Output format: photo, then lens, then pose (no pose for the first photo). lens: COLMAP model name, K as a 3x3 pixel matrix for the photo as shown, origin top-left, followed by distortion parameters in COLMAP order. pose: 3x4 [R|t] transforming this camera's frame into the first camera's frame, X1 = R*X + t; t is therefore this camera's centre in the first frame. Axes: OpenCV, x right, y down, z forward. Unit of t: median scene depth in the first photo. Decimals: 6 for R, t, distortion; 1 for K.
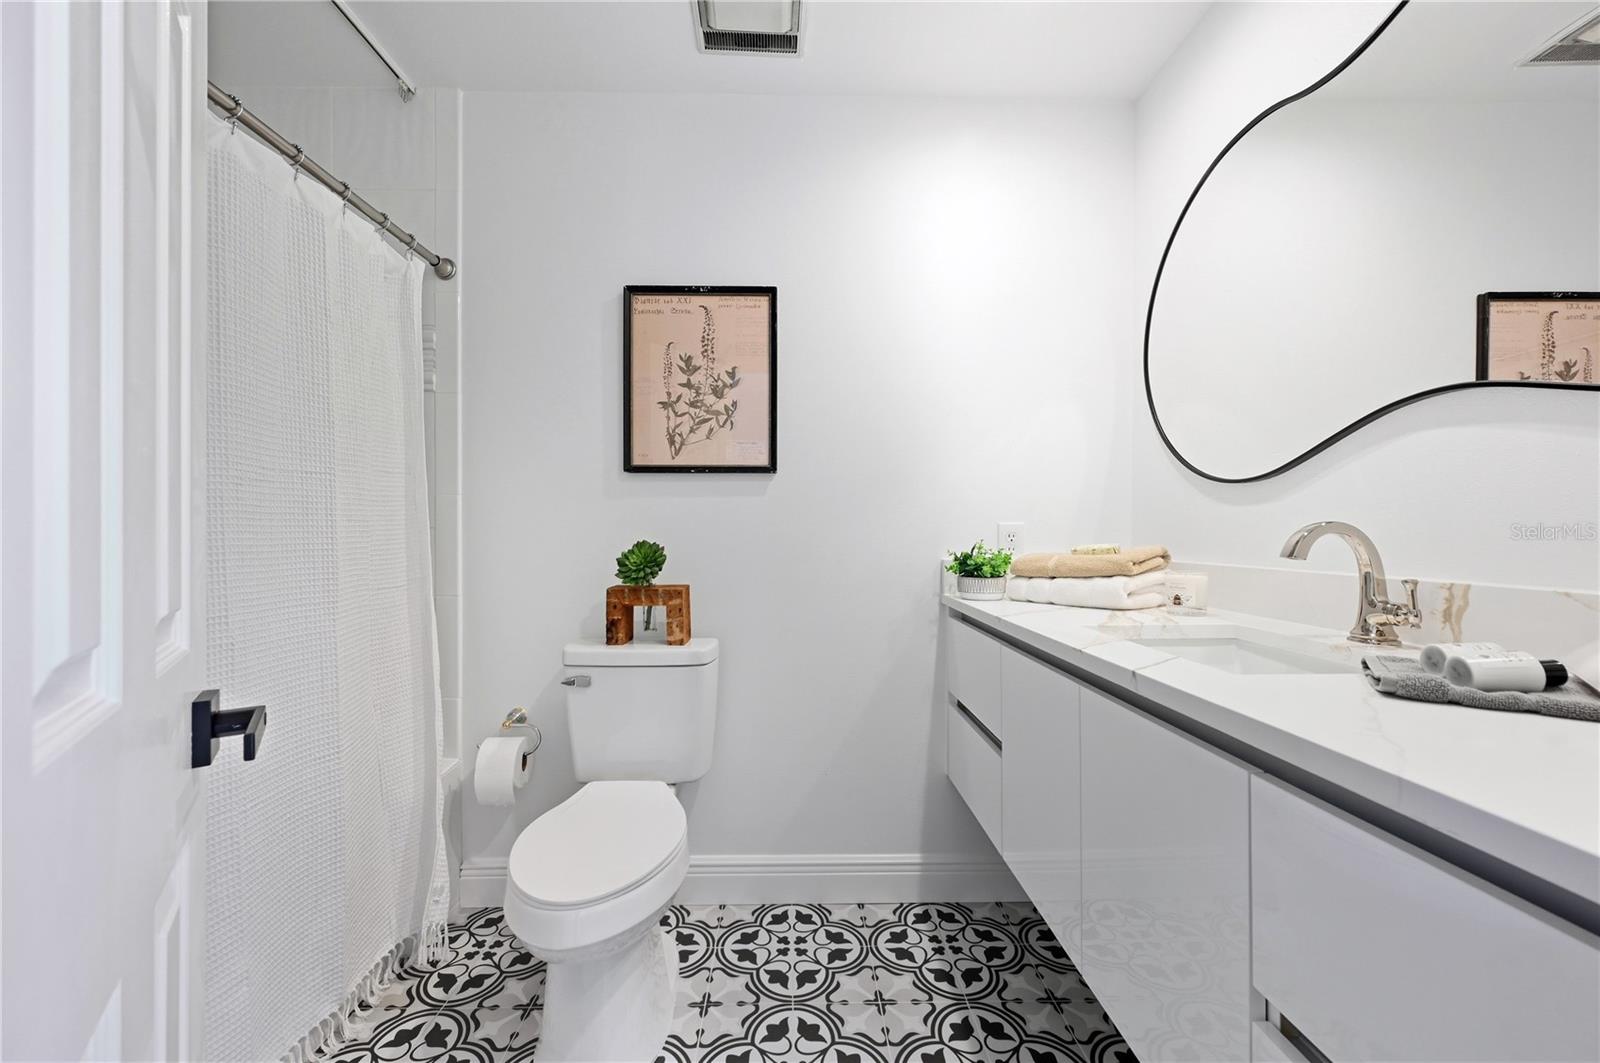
lens RADIAL K [[647.4, 0, 811.8], [0, 647.4, 531.7], [0, 0, 1]] dist [0.005112, -0.000667]
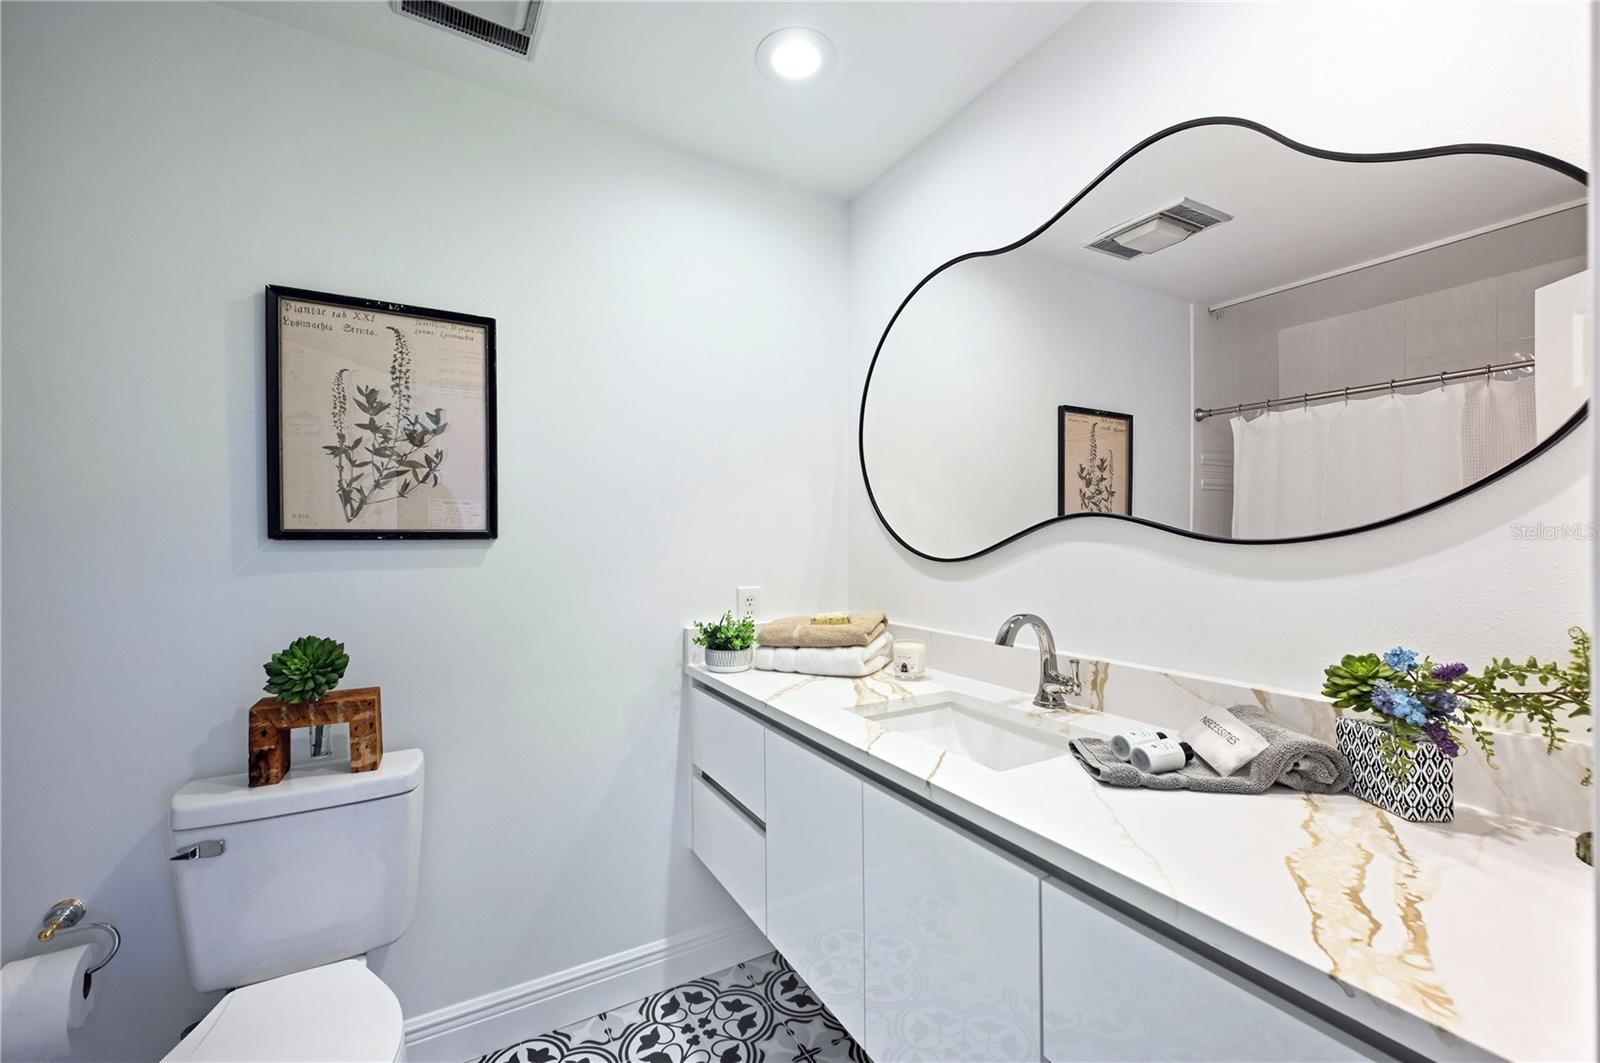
lens RADIAL K [[647.4, 0, 801.3], [0, 647.4, 534.5], [0, 0, 1]] dist [0.005112, -0.000667]
pose [[0.878149, 0.000391, 0.478387, -0.121156], [-0.003841, 0.999973, 0.006234, -0.113987], [-0.478372, -0.007312, 0.878127, 0.067345]]
